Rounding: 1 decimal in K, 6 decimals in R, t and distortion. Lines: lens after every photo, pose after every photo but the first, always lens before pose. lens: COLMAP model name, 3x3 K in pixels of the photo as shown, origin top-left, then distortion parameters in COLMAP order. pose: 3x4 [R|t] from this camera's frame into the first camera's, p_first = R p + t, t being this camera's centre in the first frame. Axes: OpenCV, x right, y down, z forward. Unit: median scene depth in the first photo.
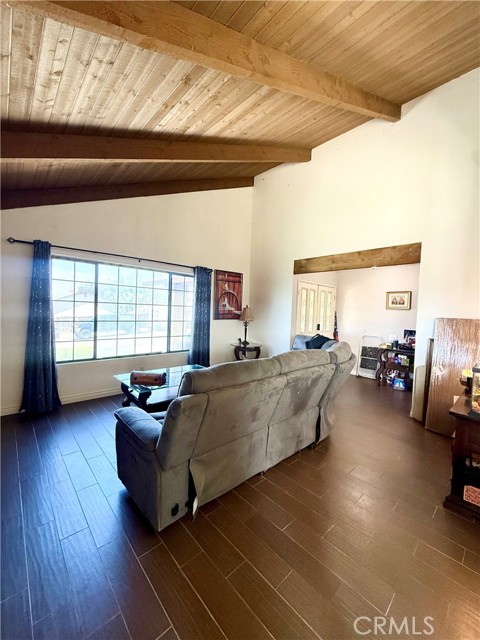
lens RADIAL K [[255.0, 0, 240.1], [0, 255.0, 319.5], [0, 0, 1]] dist [0.001046, 0.000121]
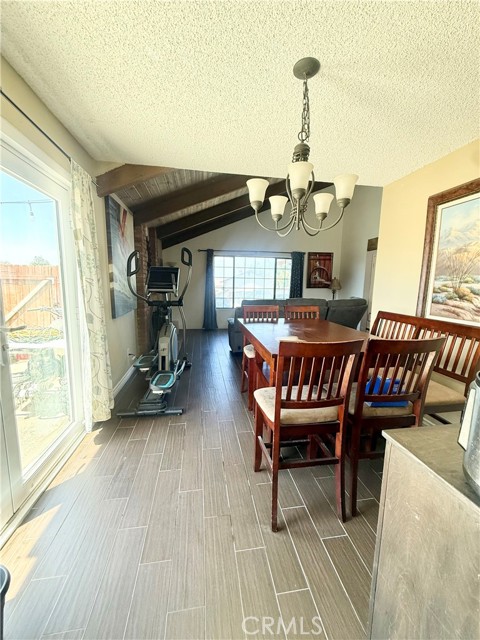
lens RADIAL K [[255.0, 0, 240.5], [0, 255.0, 319.0], [0, 0, 1]] dist [0.001046, 0.000121]
pose [[0.834674, 0.063694, -0.547049, 0.378076], [-0.010327, 0.994925, 0.100084, 0.033133], [0.550647, -0.077888, 0.831096, -0.399694]]
